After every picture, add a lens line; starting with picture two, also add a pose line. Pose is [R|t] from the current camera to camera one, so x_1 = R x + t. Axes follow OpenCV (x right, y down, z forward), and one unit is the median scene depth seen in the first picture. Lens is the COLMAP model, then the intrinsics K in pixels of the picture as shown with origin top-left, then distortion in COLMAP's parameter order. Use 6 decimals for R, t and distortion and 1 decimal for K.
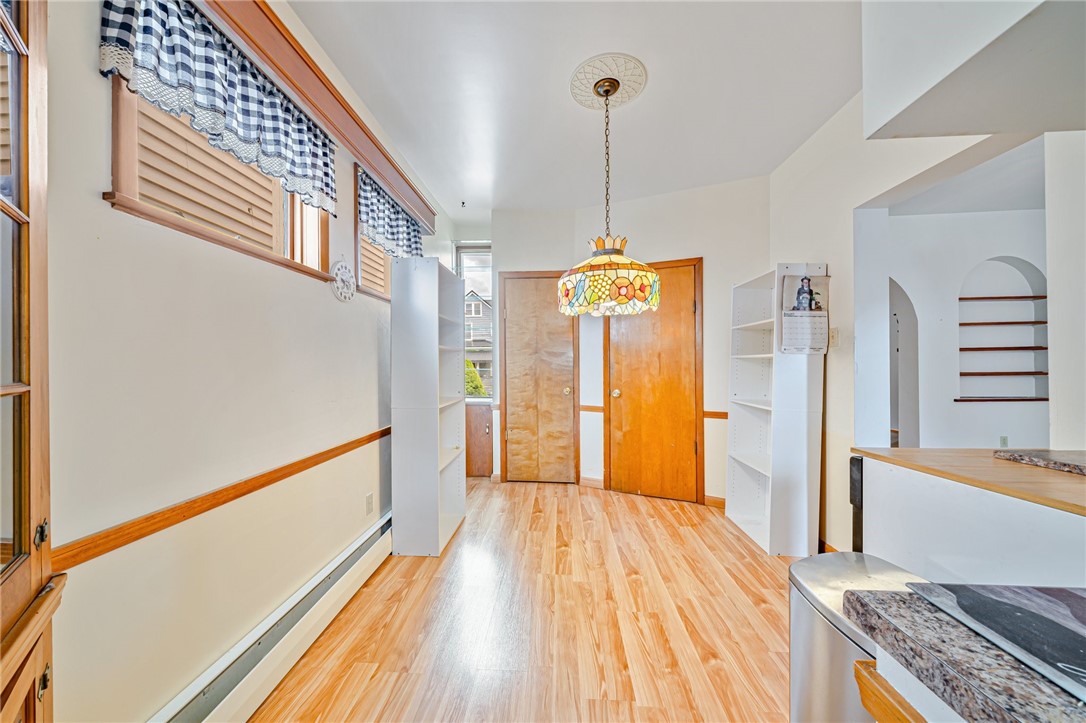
lens RADIAL K [[378.1, 0, 540.2], [0, 378.1, 362.0], [0, 0, 1]] dist [-0.000610, -0.000160]
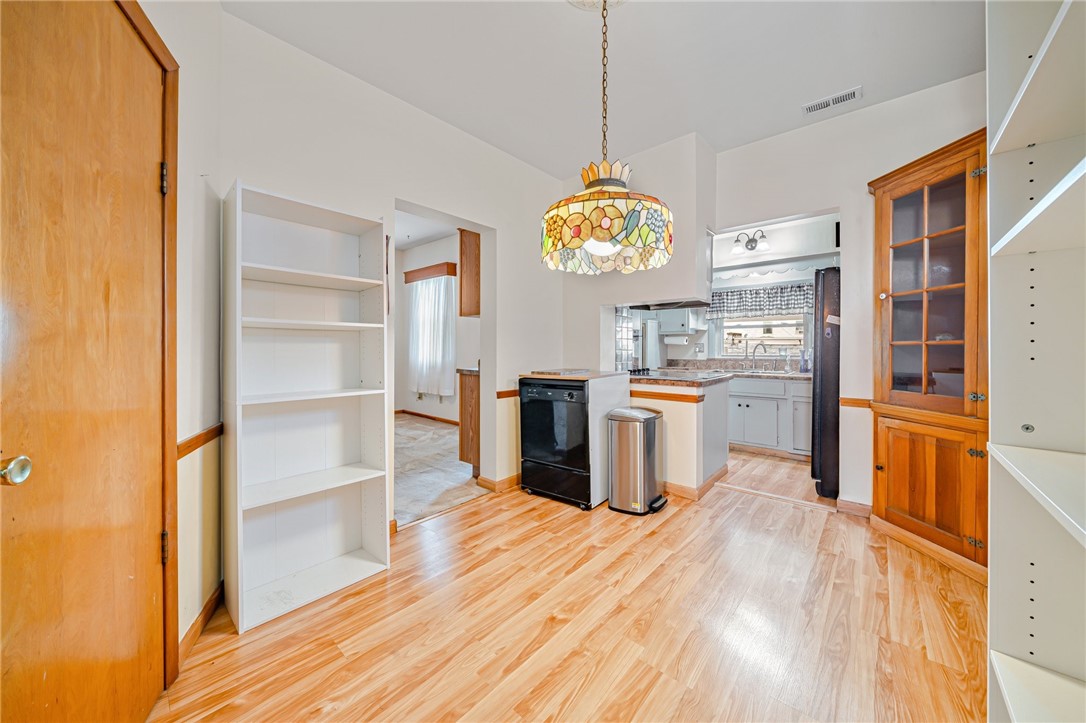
lens RADIAL K [[378.1, 0, 542.3], [0, 378.1, 352.0], [0, 0, 1]] dist [-0.000610, -0.000160]
pose [[-0.780851, -0.003407, 0.624708, -0.189421], [-0.002210, 0.999994, 0.002691, 0.043045], [-0.624713, 0.000721, -0.780854, 1.622183]]
